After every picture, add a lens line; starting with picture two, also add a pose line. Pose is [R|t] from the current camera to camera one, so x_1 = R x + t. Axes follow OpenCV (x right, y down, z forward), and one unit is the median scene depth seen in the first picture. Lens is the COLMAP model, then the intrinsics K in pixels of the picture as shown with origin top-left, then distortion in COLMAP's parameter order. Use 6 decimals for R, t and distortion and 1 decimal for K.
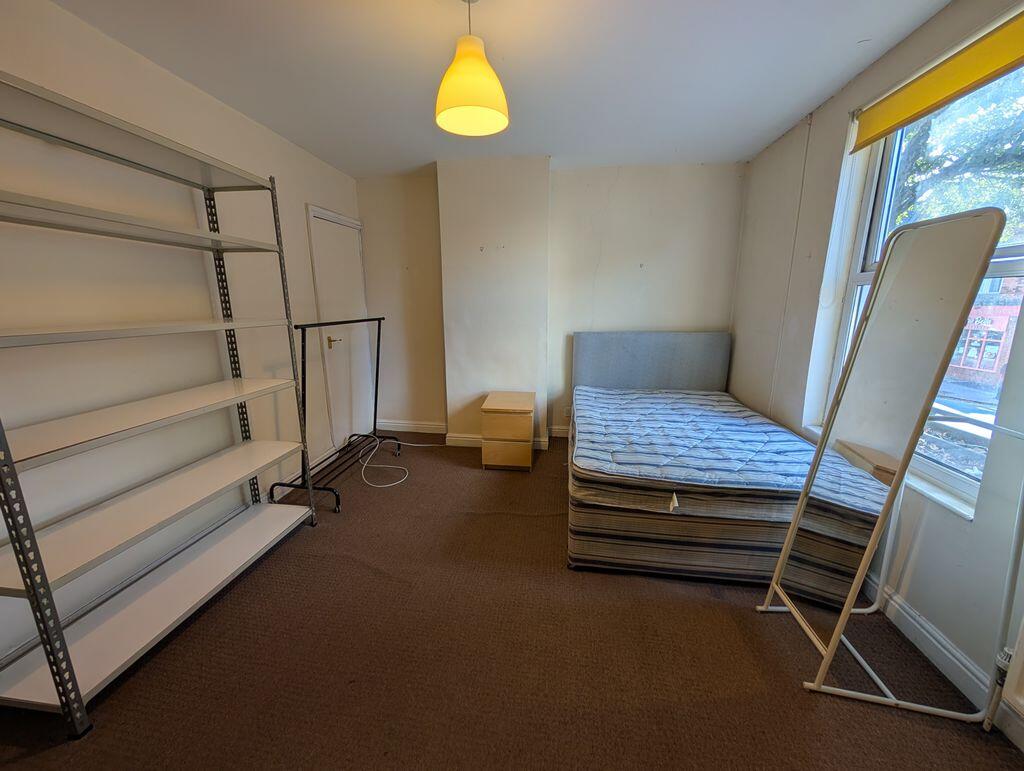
lens RADIAL K [[389.9, 0, 512.7], [0, 389.9, 385.5], [0, 0, 1]] dist [0.000808, 0.000232]
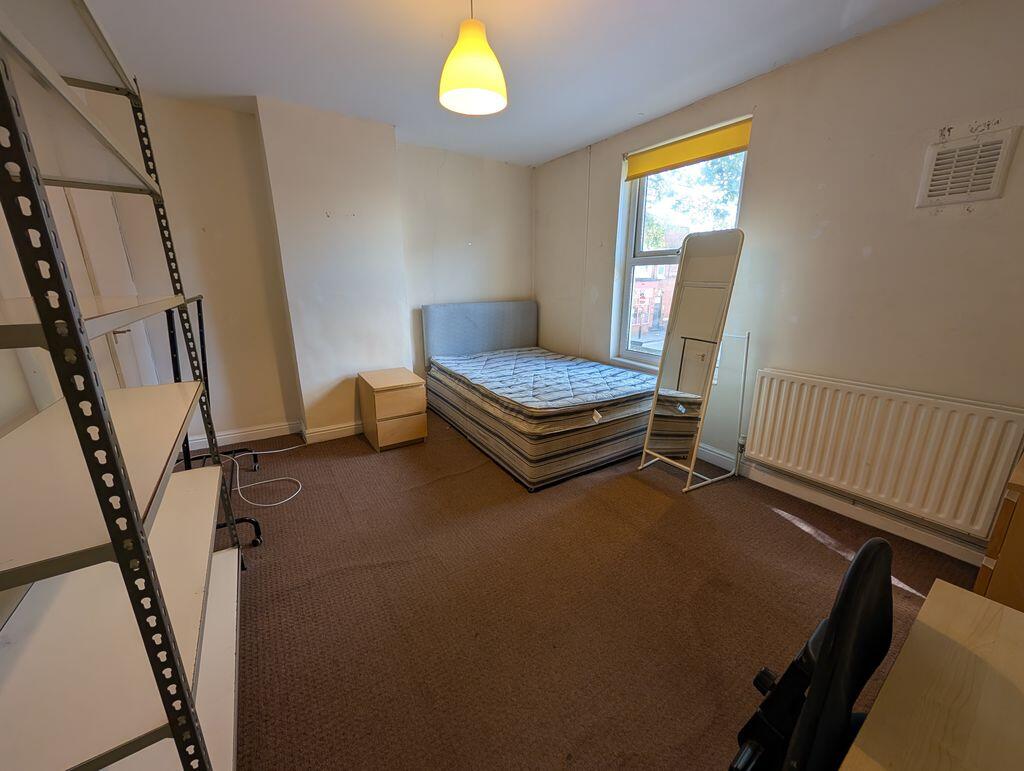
lens RADIAL K [[389.9, 0, 513.0], [0, 389.9, 384.3], [0, 0, 1]] dist [0.000808, 0.000232]
pose [[0.754871, -0.168568, 0.633841, -0.612117], [0.135429, 0.985642, 0.100839, -0.002554], [-0.641739, 0.009720, 0.766862, 0.081171]]
